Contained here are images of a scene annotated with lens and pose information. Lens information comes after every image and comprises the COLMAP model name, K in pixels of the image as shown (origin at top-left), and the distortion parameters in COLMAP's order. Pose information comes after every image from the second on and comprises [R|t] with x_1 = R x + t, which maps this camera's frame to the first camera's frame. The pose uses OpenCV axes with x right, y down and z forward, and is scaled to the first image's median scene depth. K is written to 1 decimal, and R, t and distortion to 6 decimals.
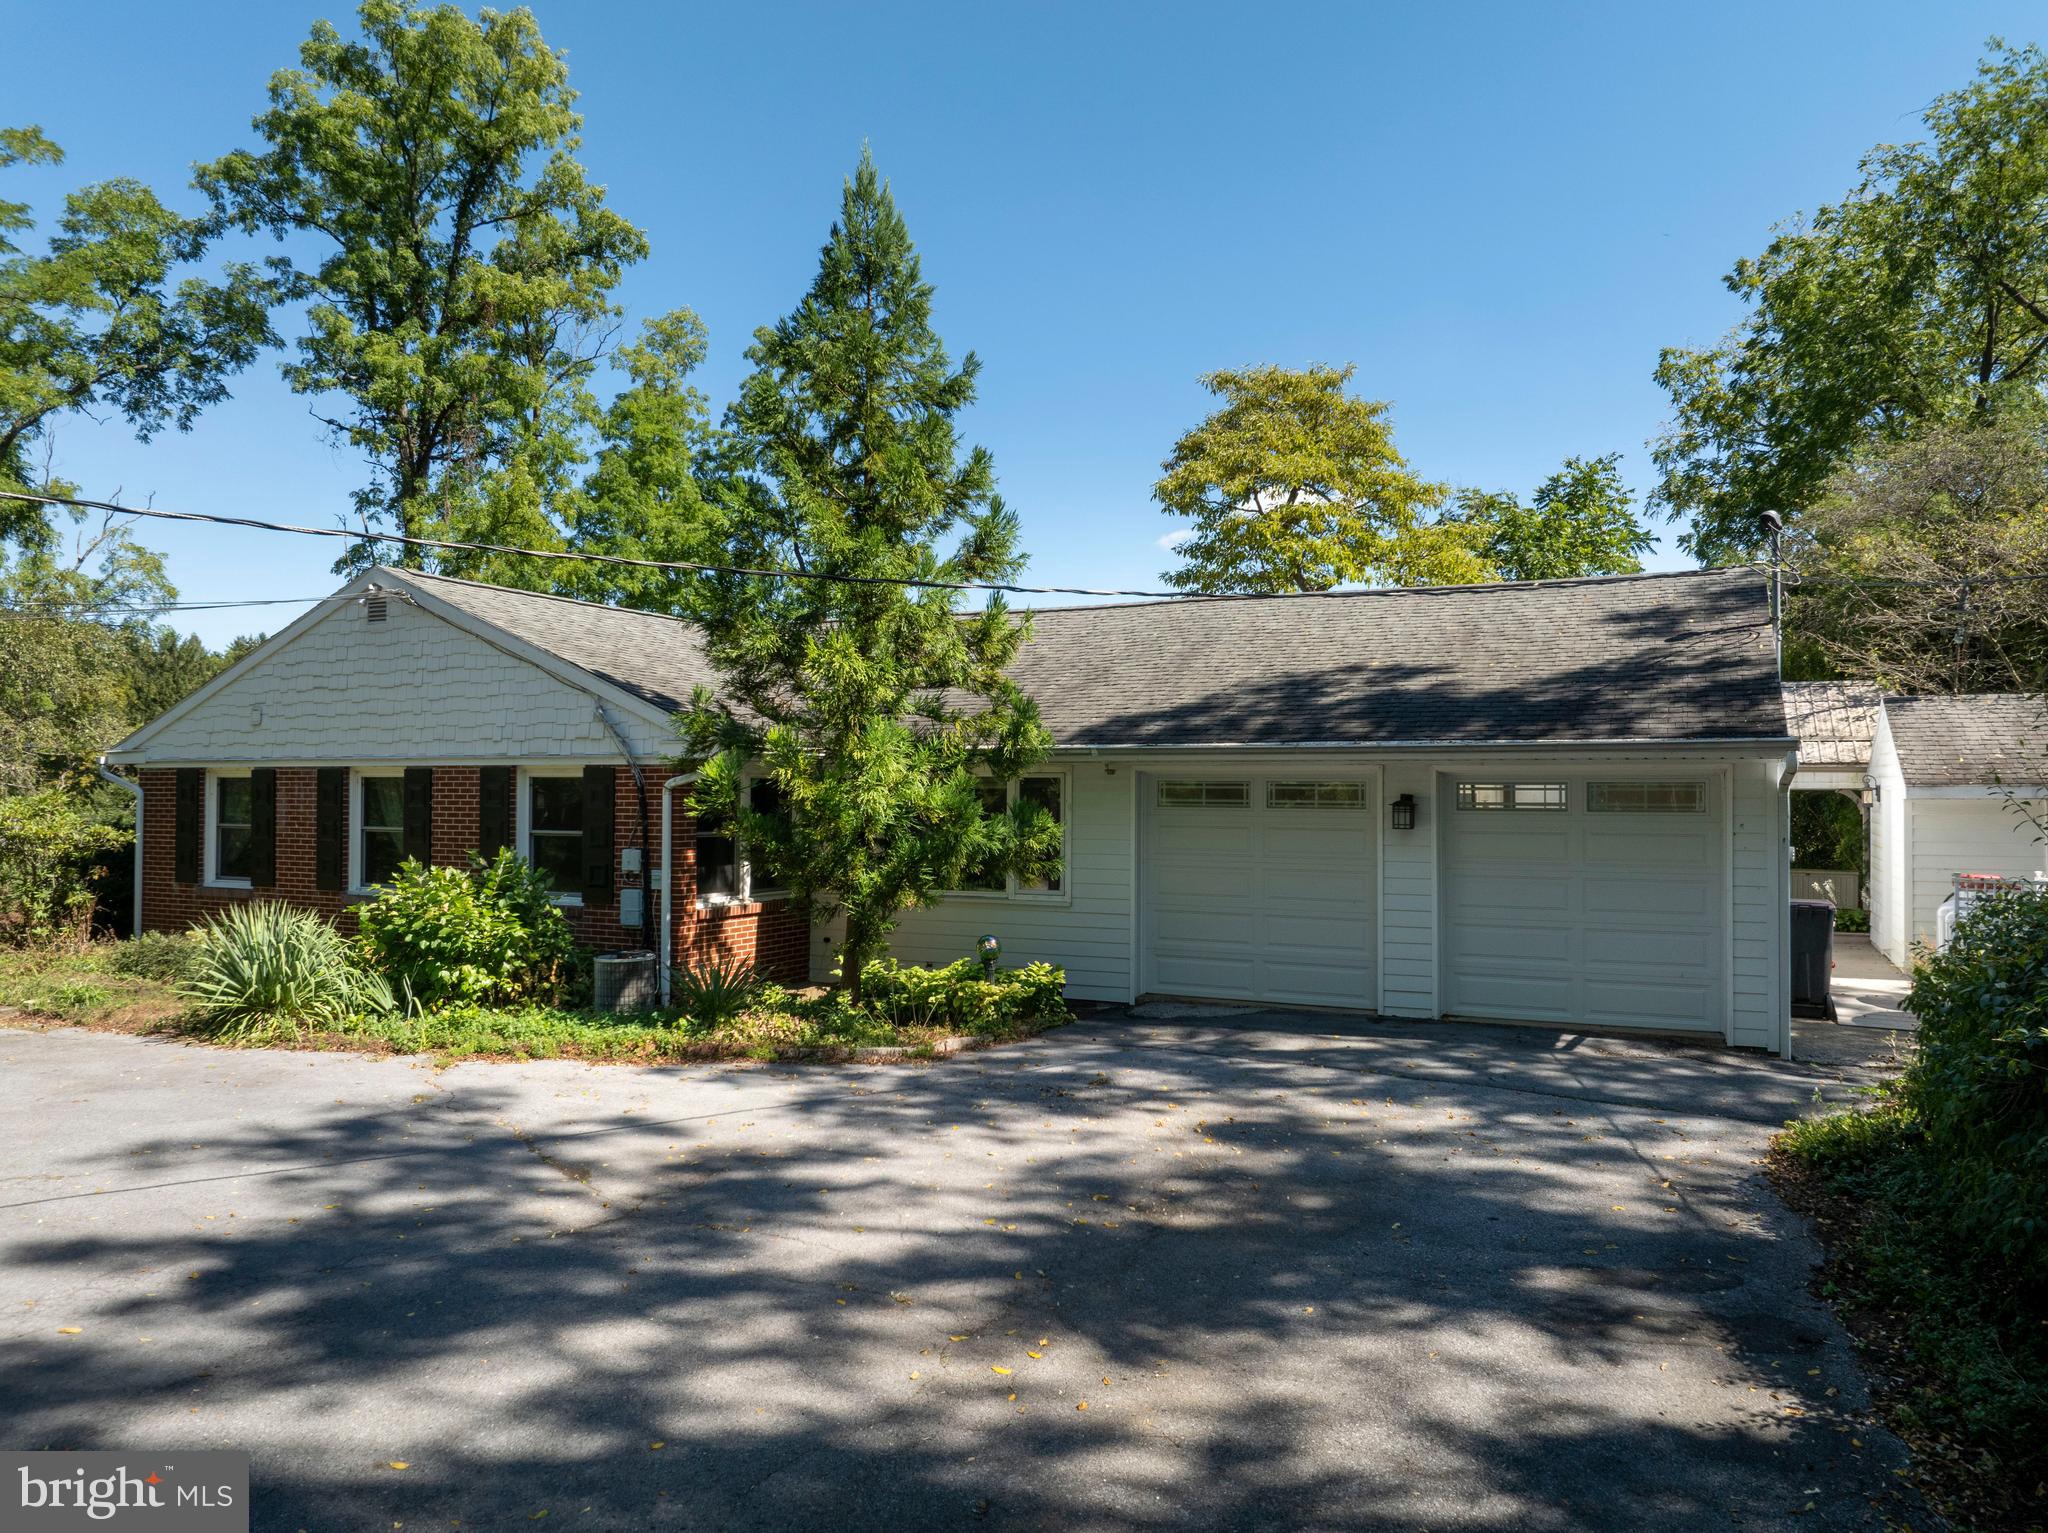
lens RADIAL K [[1434.5, 0, 1024.0], [0, 1434.5, 766.5], [0, 0, 1]] dist [-0.043192, 0.004131]
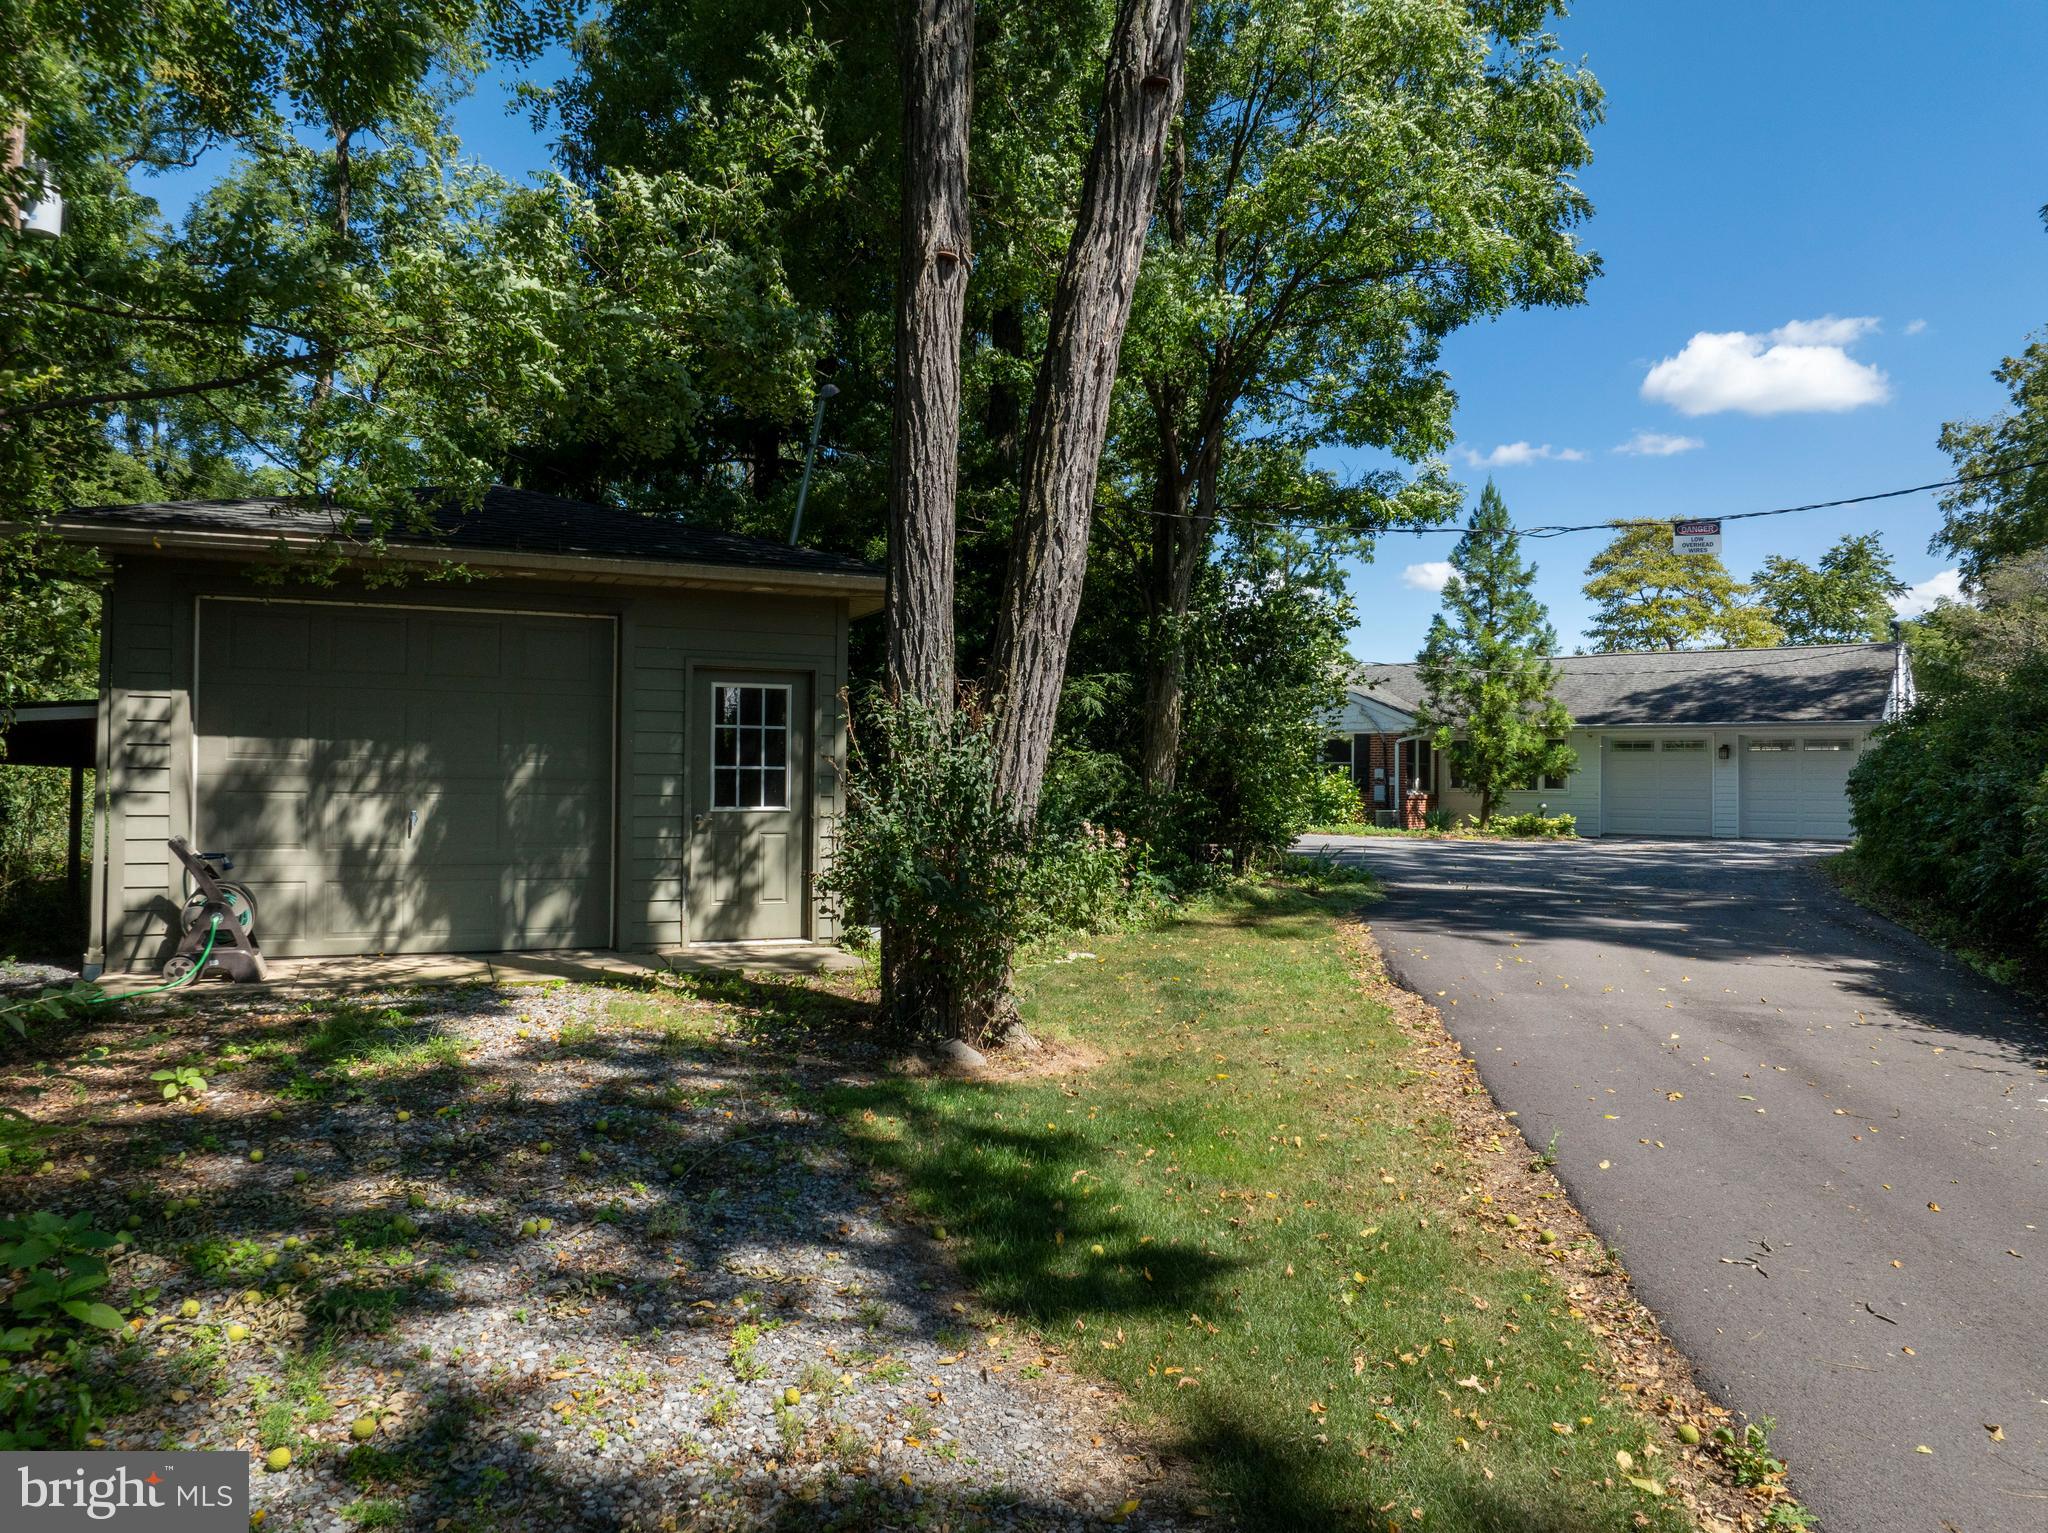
lens RADIAL K [[1434.5, 0, 1024.0], [0, 1434.5, 766.5], [0, 0, 1]] dist [-0.043192, 0.004131]
pose [[0.979126, 0.004856, -0.203198, -0.414871], [-0.004105, 0.999983, 0.004118, 0.057253], [0.203215, -0.003198, 0.979129, -1.645534]]
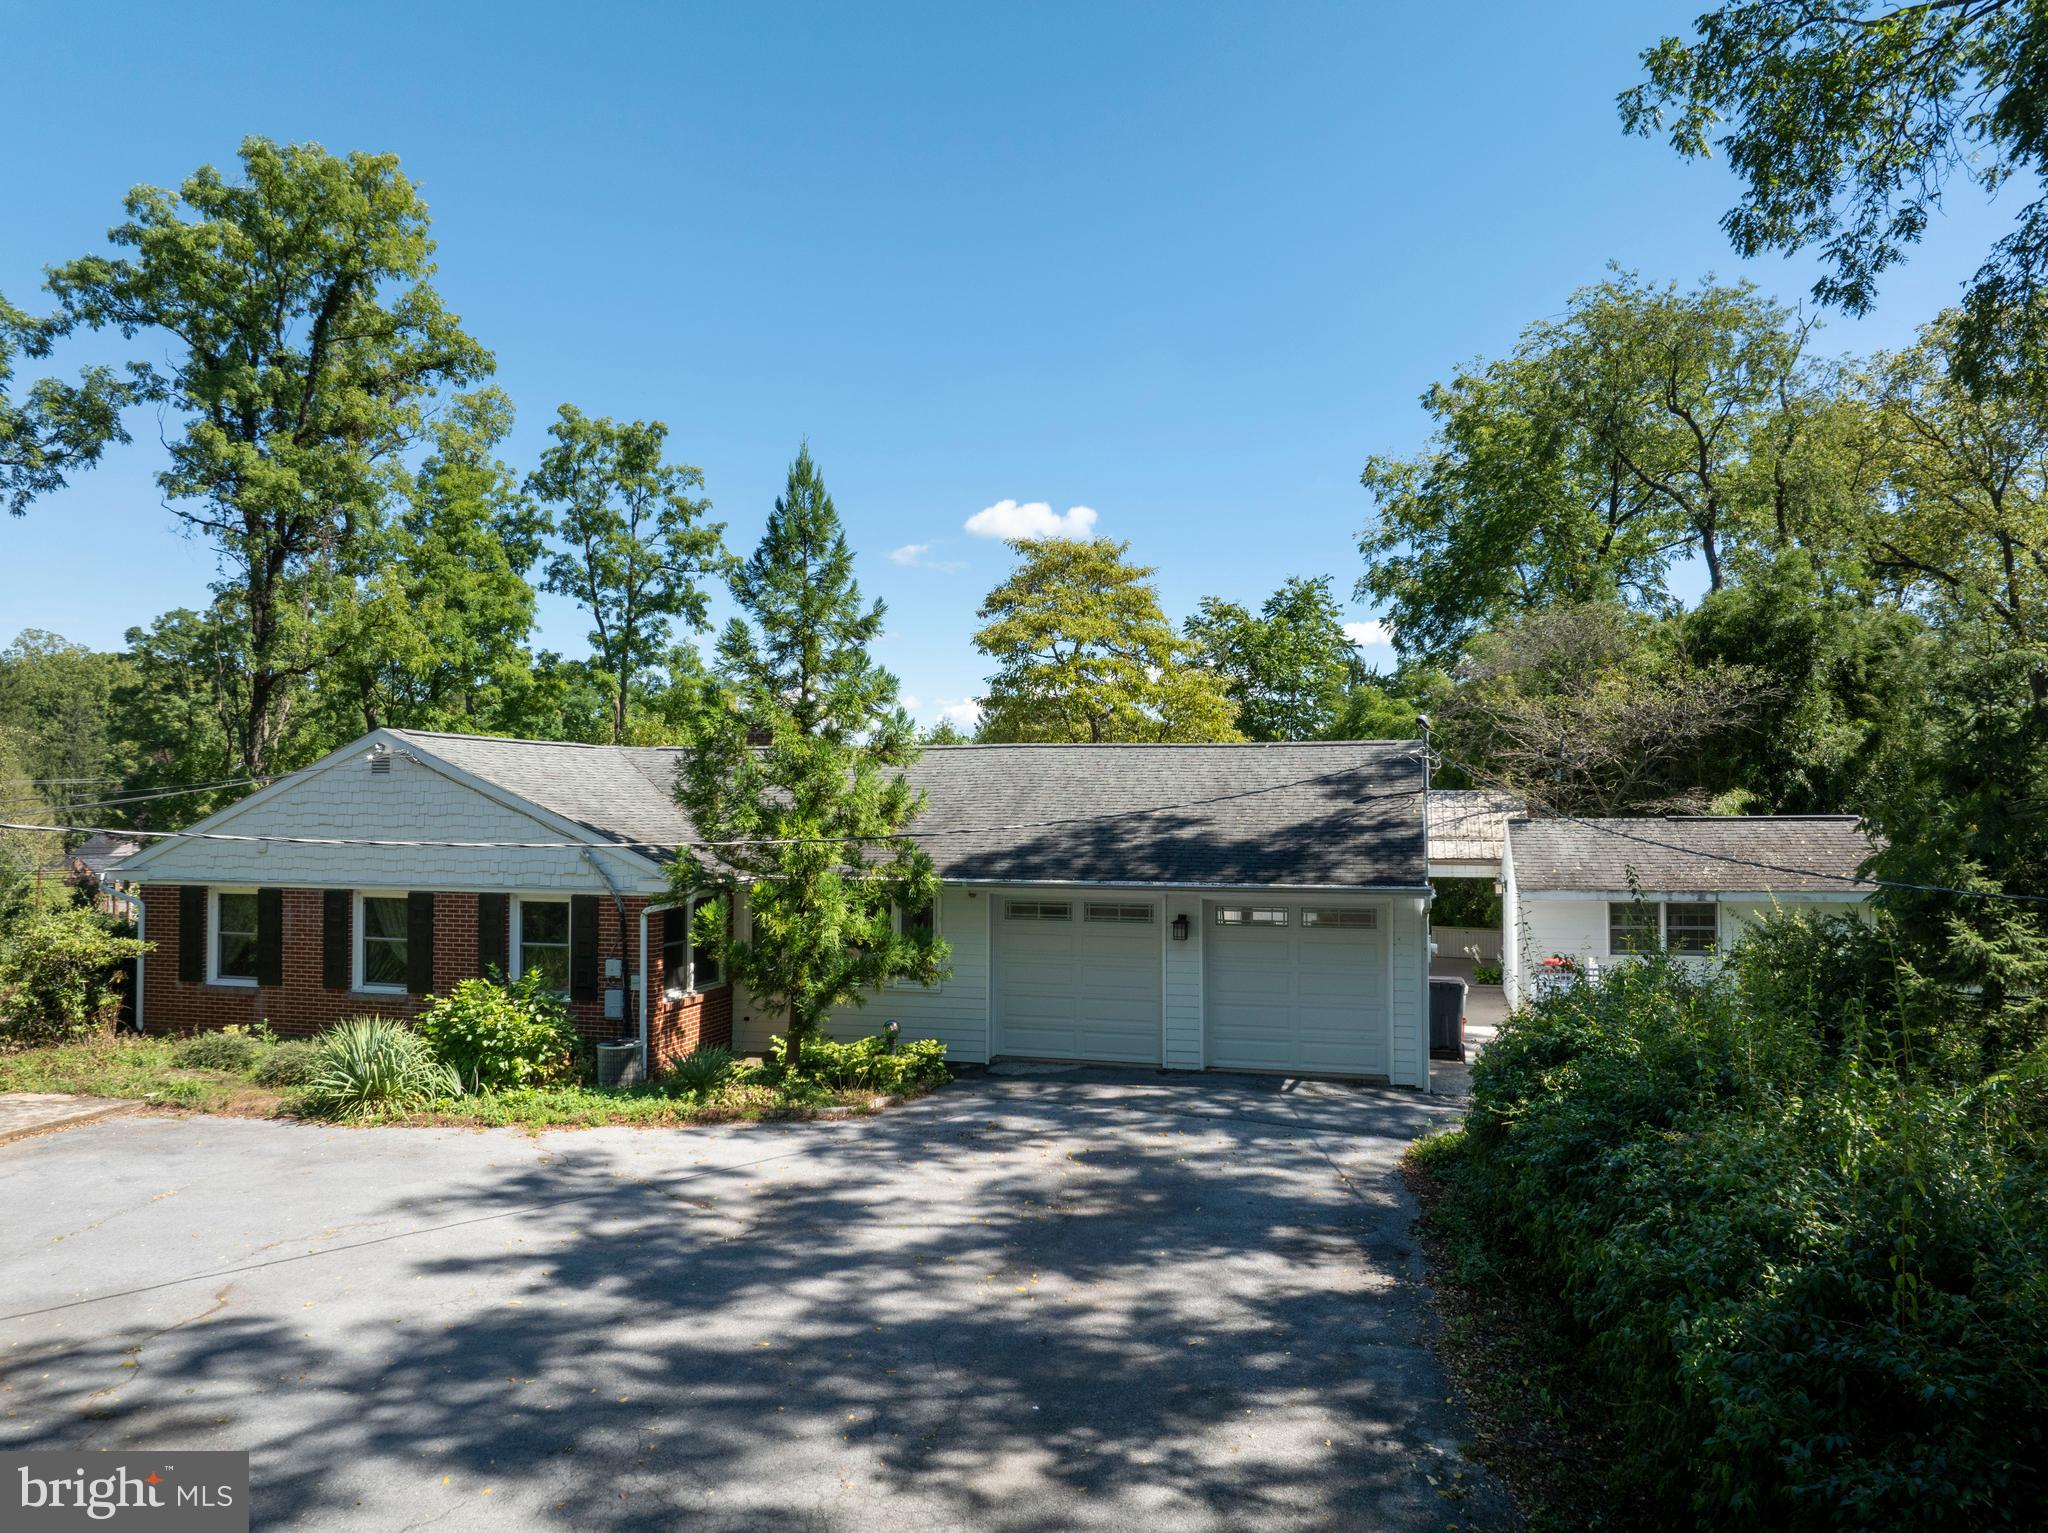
lens RADIAL K [[1434.5, 0, 1024.0], [0, 1434.5, 766.5], [0, 0, 1]] dist [-0.043192, 0.004131]
pose [[0.983534, 0.002467, 0.180706, -0.155502], [-0.001087, 0.999969, -0.007735, -0.122093], [-0.180719, 0.007411, 0.983507, -0.405410]]
